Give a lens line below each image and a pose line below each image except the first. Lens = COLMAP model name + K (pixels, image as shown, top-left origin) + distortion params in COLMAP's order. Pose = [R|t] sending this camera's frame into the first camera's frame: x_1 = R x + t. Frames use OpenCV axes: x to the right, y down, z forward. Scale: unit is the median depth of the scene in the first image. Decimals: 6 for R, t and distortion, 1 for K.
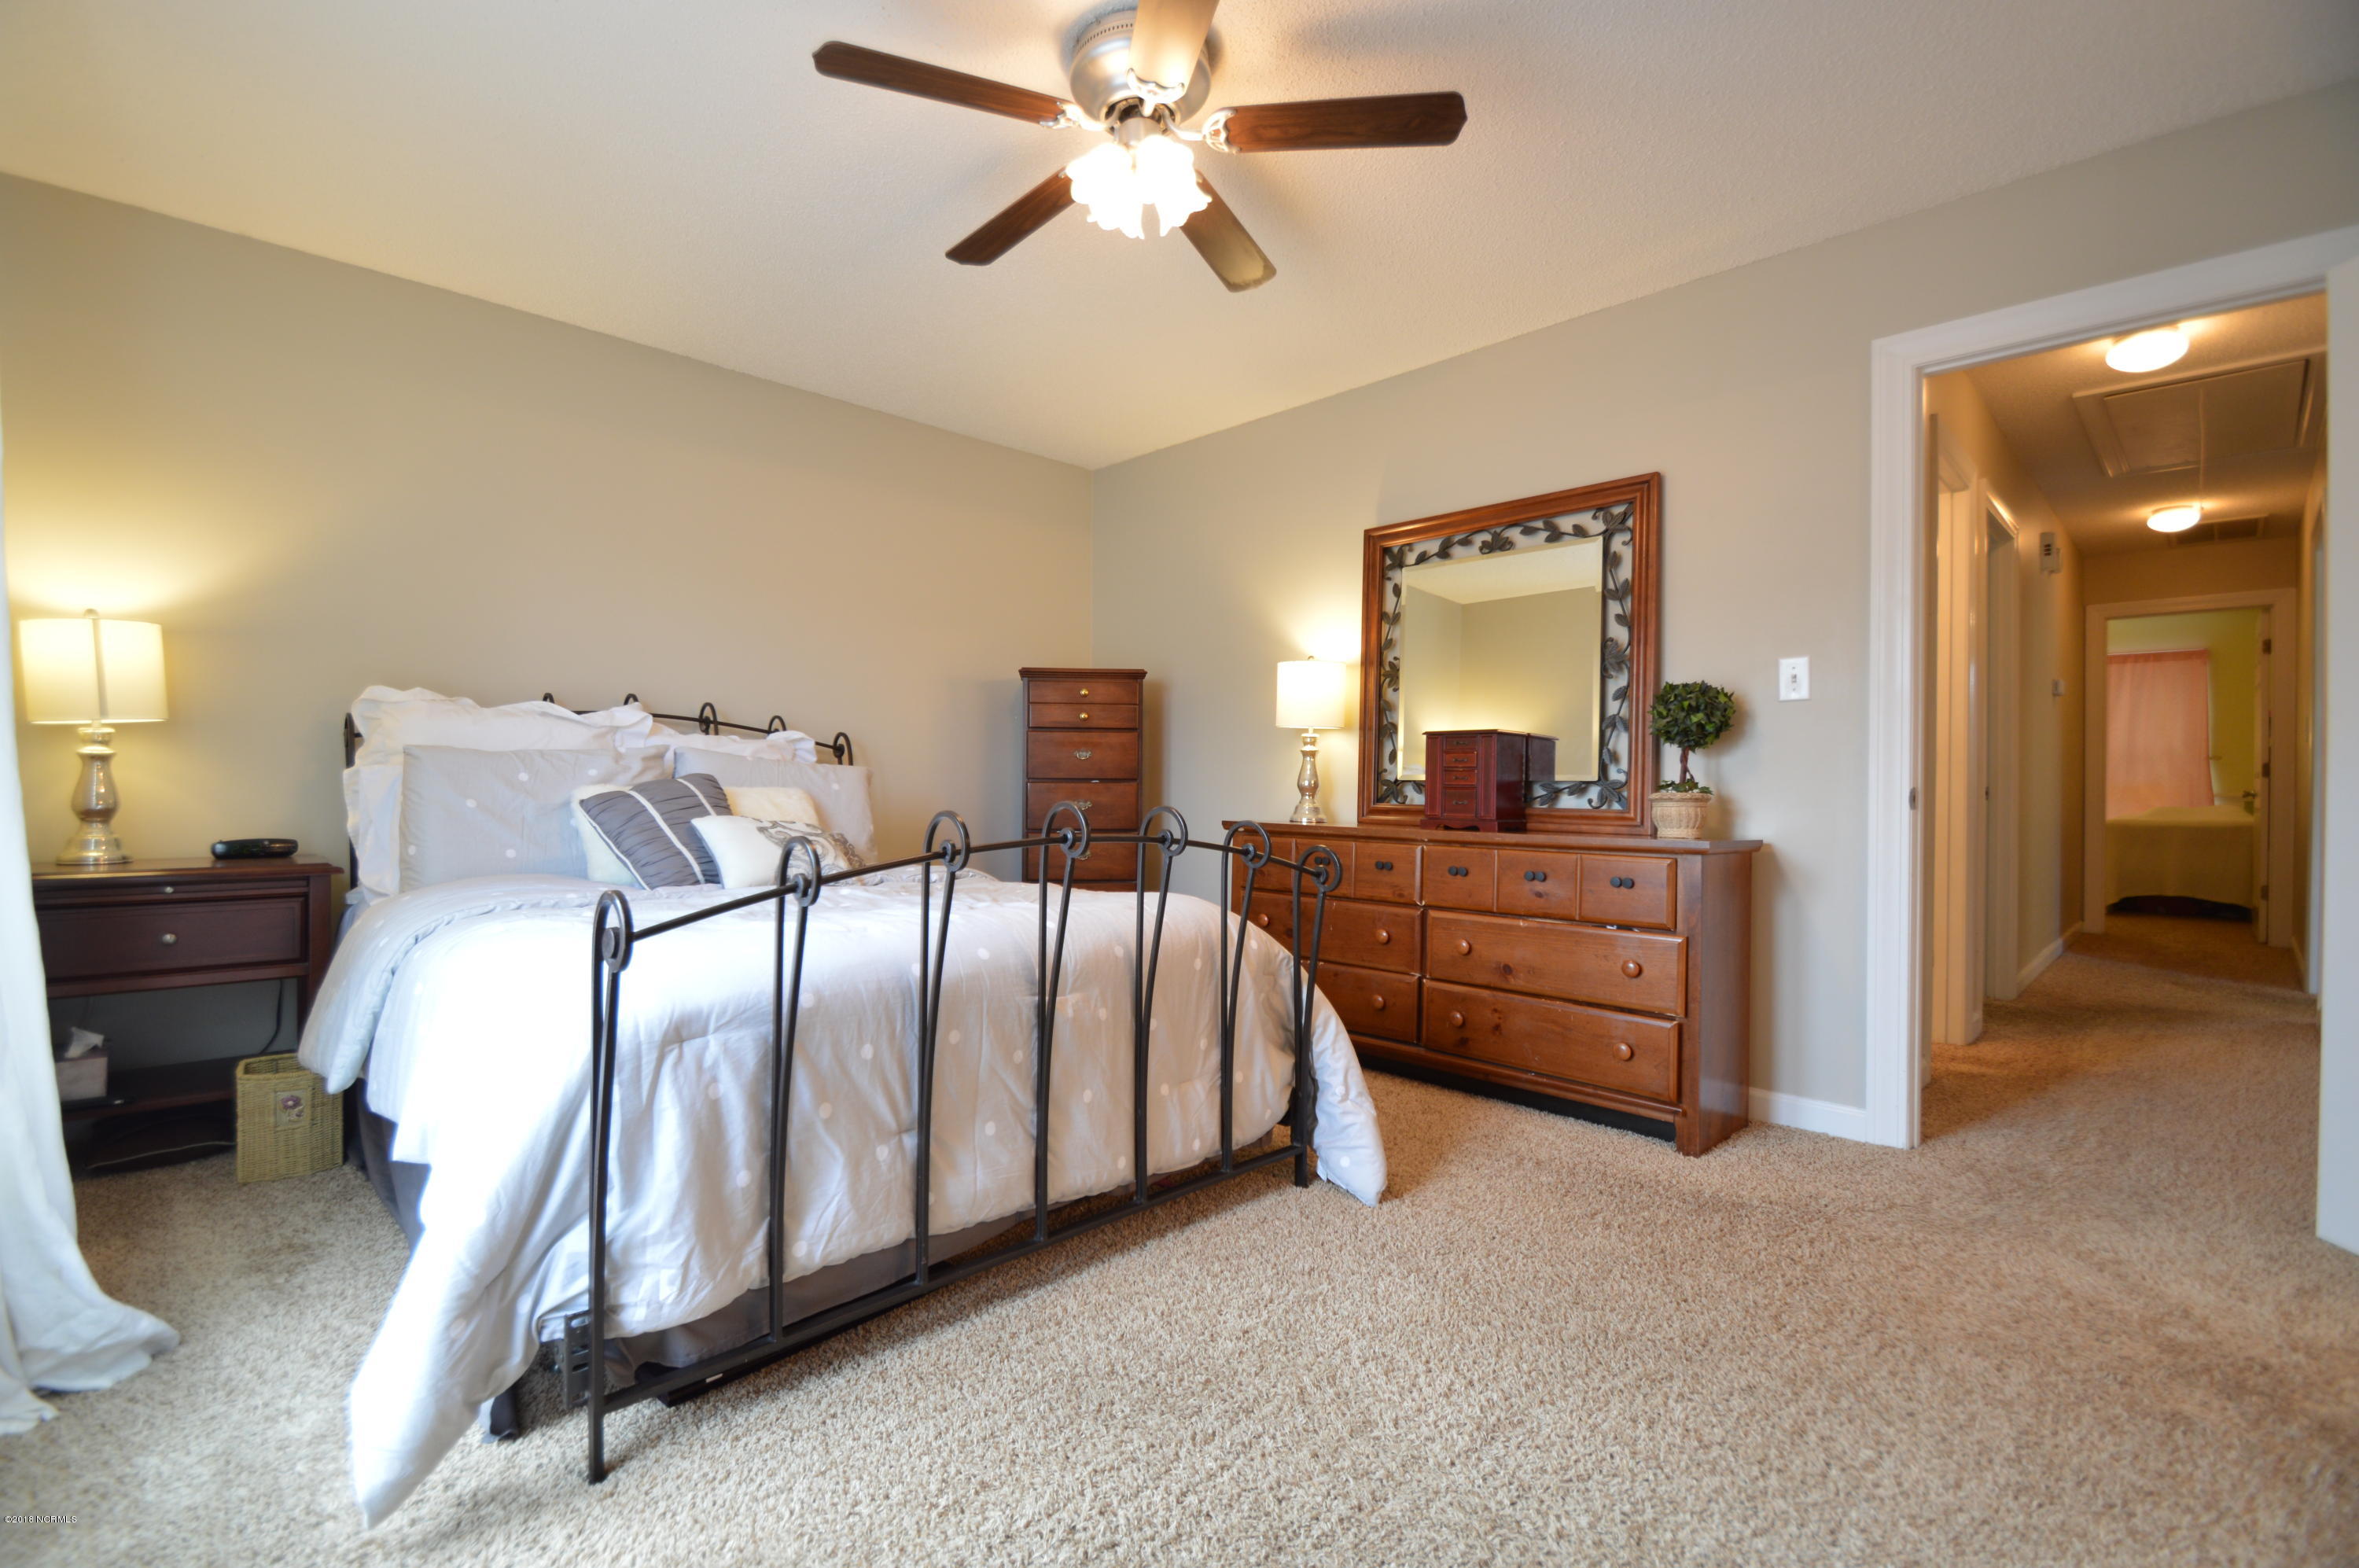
lens RADIAL K [[1049.8, 0, 1165.1], [0, 1049.8, 773.6], [0, 0, 1]] dist [0.007699, -0.011762]
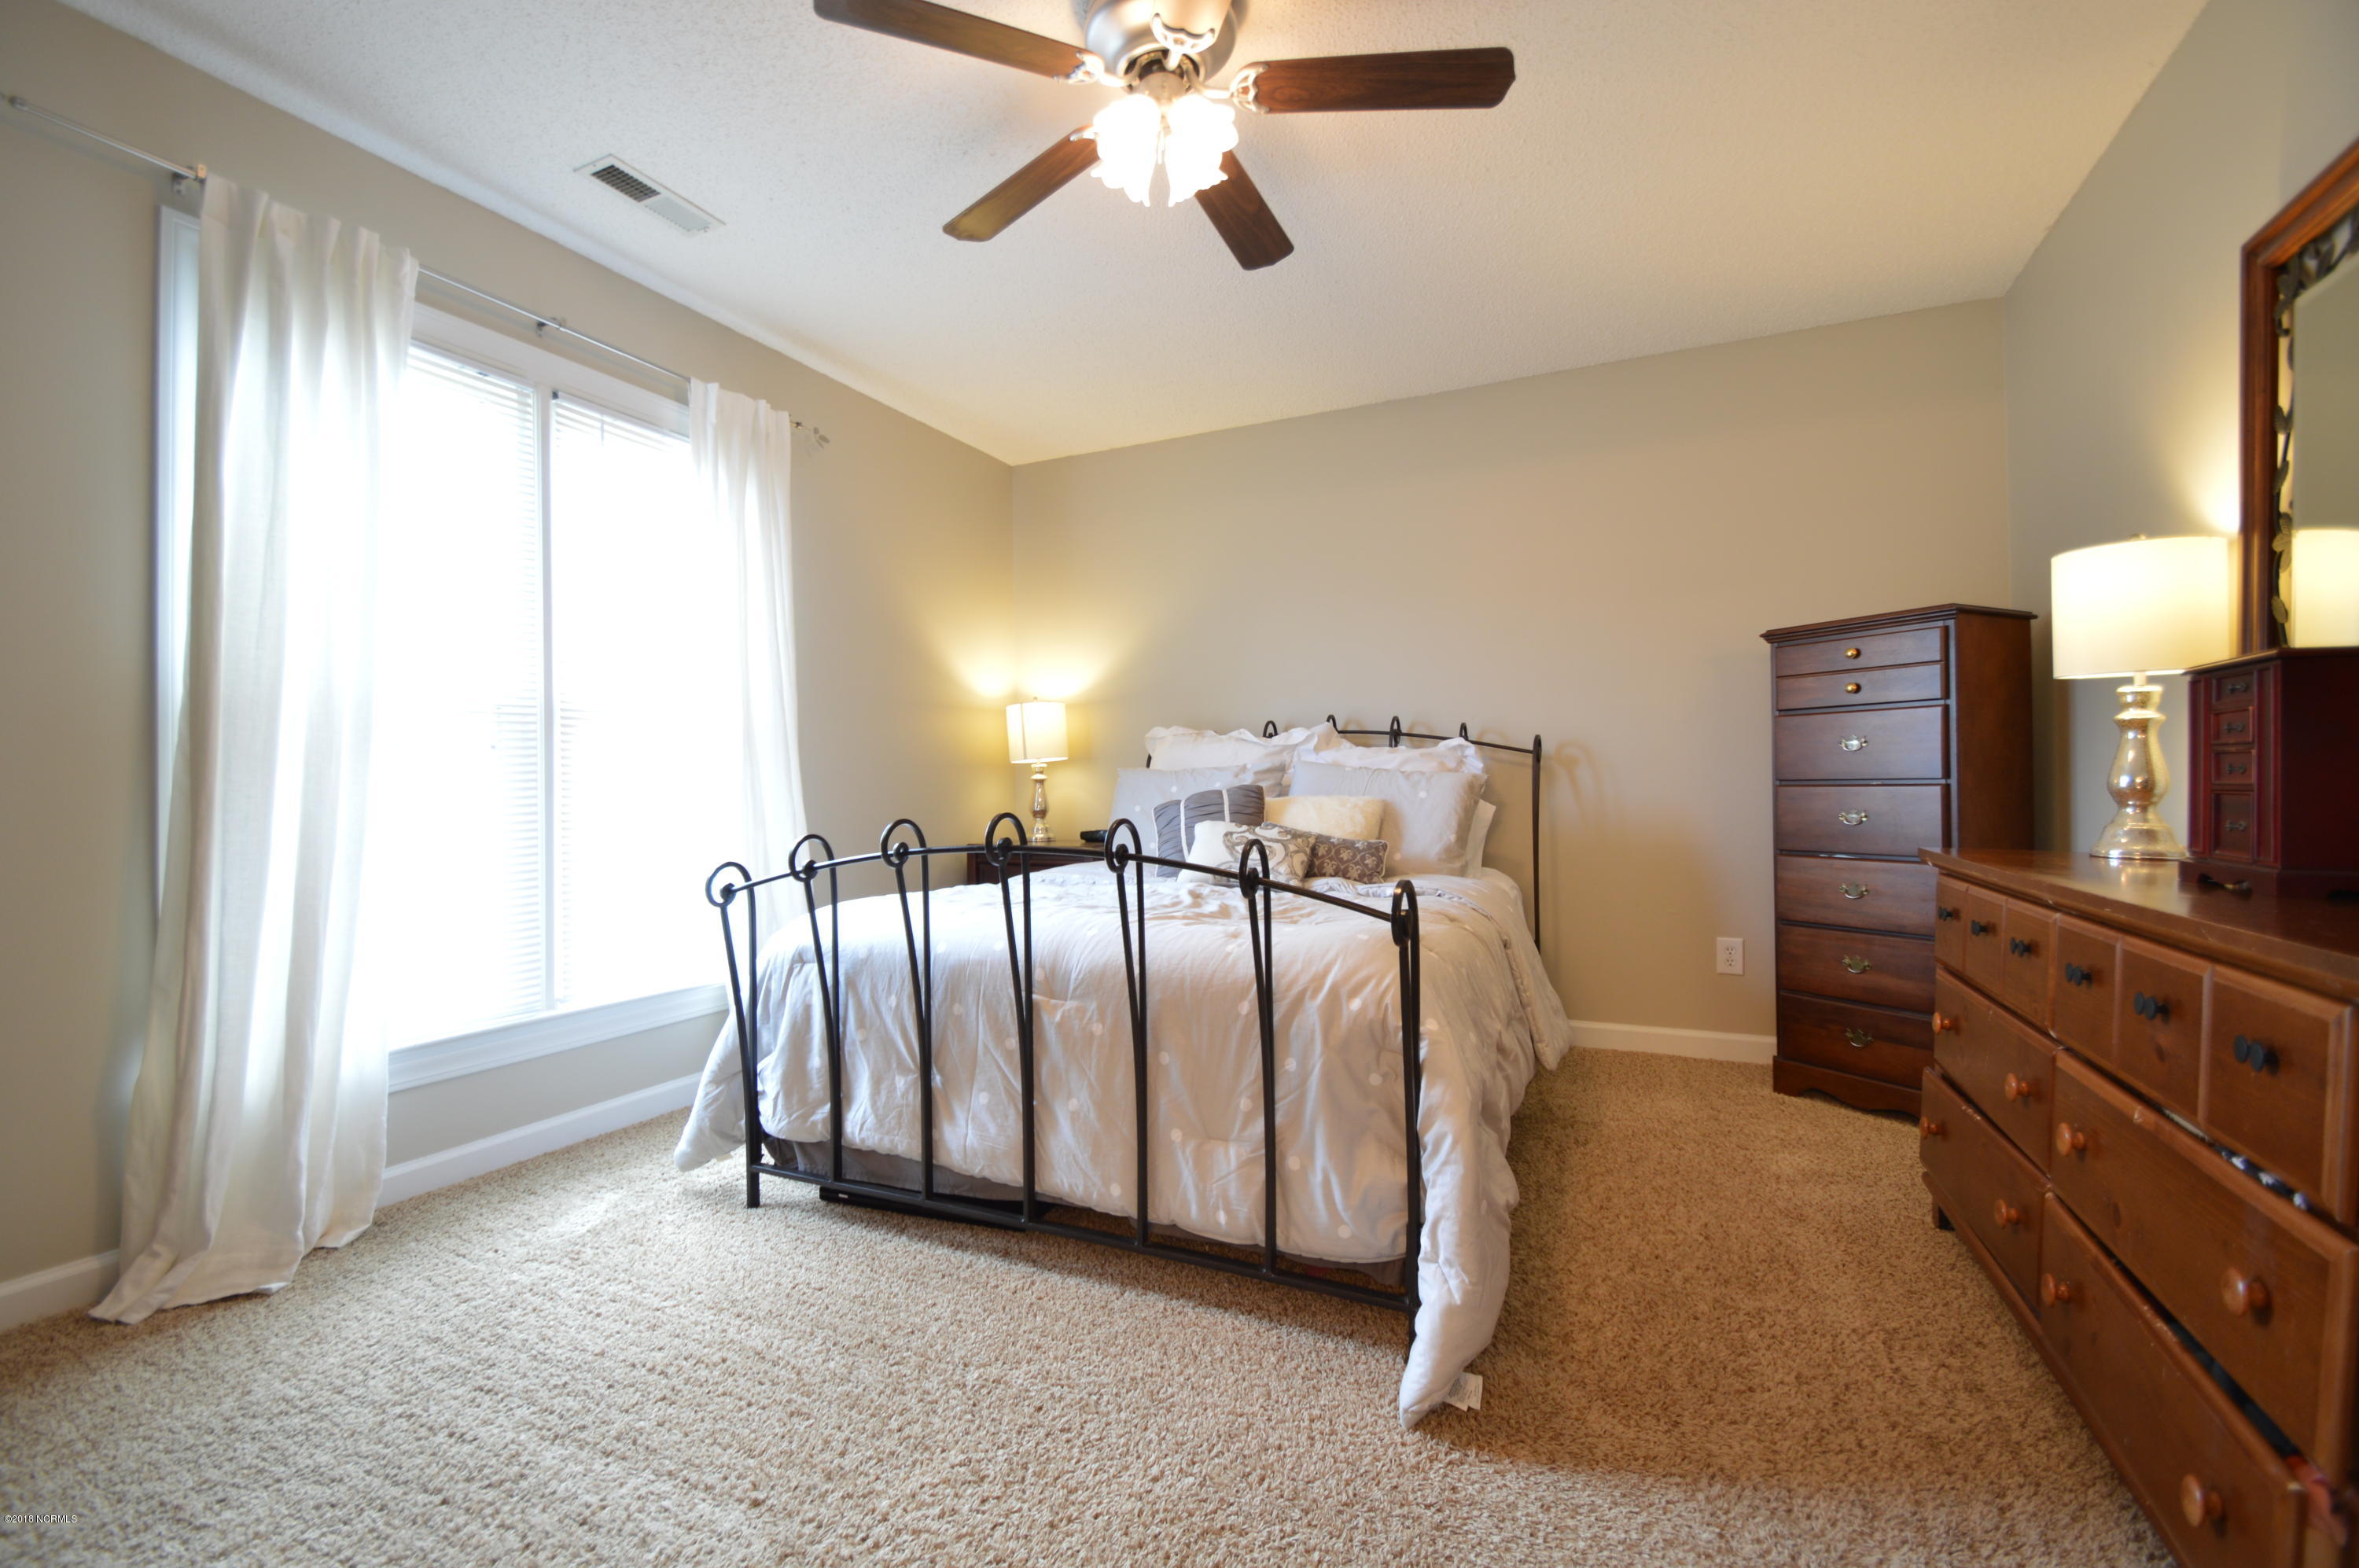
lens RADIAL K [[1049.8, 0, 1155.4], [0, 1049.8, 784.4], [0, 0, 1]] dist [0.007699, -0.011762]
pose [[0.334264, -0.013116, -0.942388, 0.906660], [0.019762, 0.999781, -0.006905, 0.008269], [0.942272, -0.016315, 0.334450, 0.742738]]
